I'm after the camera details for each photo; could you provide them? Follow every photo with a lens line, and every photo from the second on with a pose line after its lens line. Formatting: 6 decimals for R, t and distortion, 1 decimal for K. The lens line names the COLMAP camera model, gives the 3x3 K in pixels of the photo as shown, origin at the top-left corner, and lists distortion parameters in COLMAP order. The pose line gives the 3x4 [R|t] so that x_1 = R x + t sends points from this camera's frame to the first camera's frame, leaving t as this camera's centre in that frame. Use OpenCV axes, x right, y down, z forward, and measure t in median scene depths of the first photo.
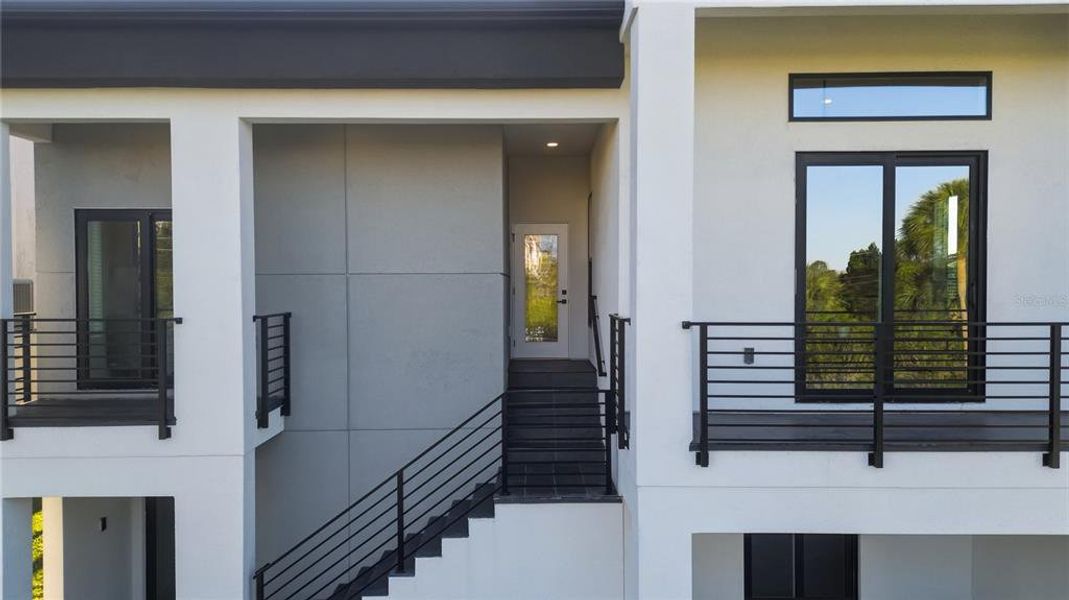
lens RADIAL K [[793.4, 0, 526.2], [0, 793.4, 297.2], [0, 0, 1]] dist [0.037286, -0.036593]
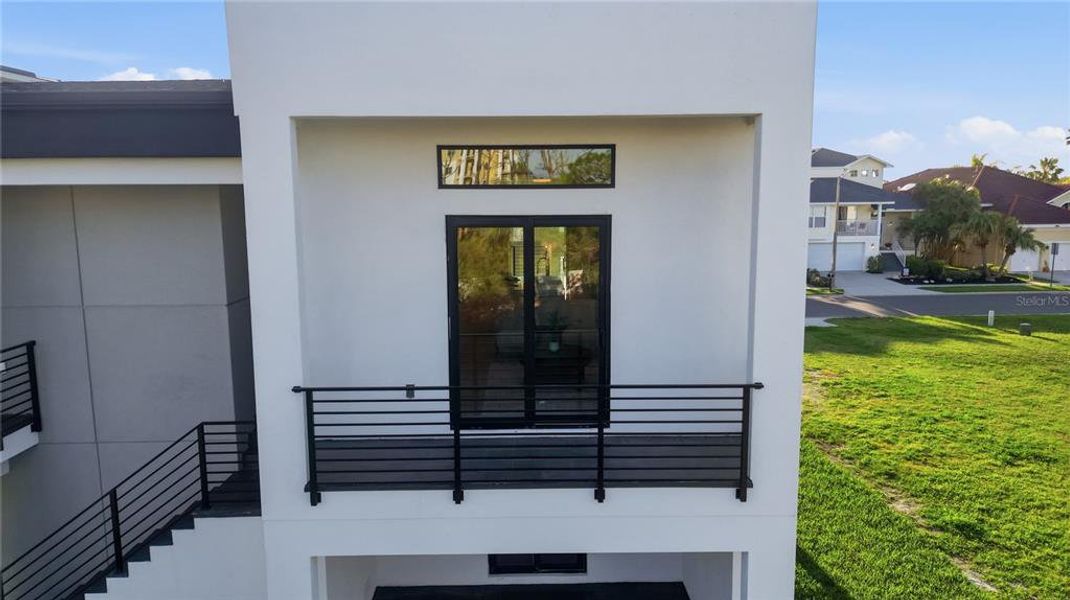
lens RADIAL K [[794.2, 0, 541.3], [0, 794.2, 303.7], [0, 0, 1]] dist [0.037286, -0.036593]
pose [[0.999483, -0.006169, 0.031543, 0.435256], [0.002176, 0.992146, 0.125069, -0.197680], [-0.032067, -0.124936, 0.991646, -0.143450]]
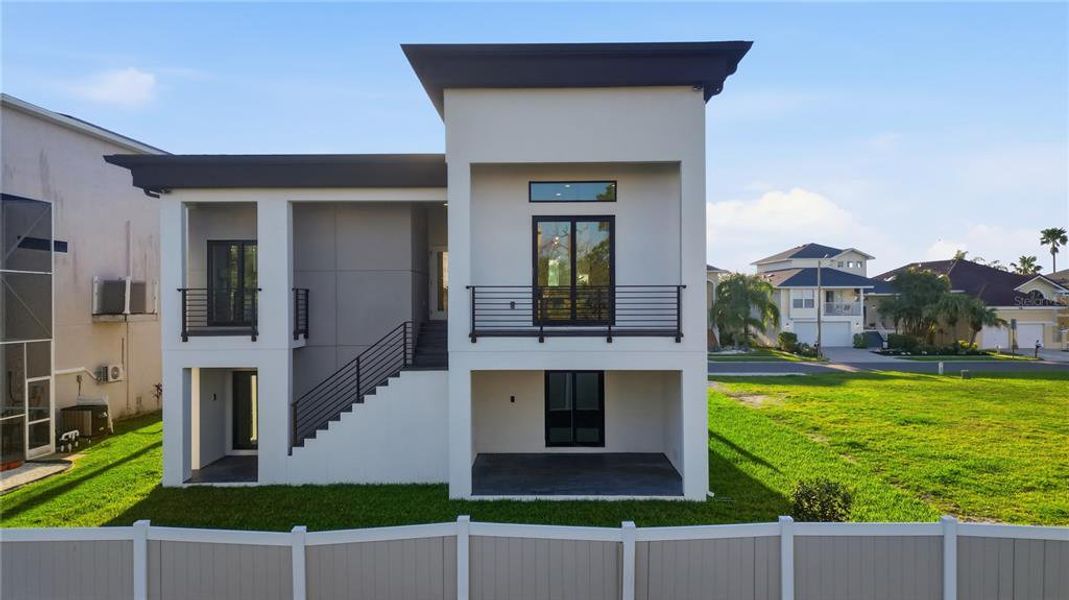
lens RADIAL K [[793.4, 0, 542.7], [0, 793.4, 295.5], [0, 0, 1]] dist [0.037286, -0.036593]
pose [[0.999963, -0.001455, 0.008438, 0.346354], [0.001660, 0.999703, -0.024305, 0.101414], [-0.008400, 0.024319, 0.999669, -1.260647]]
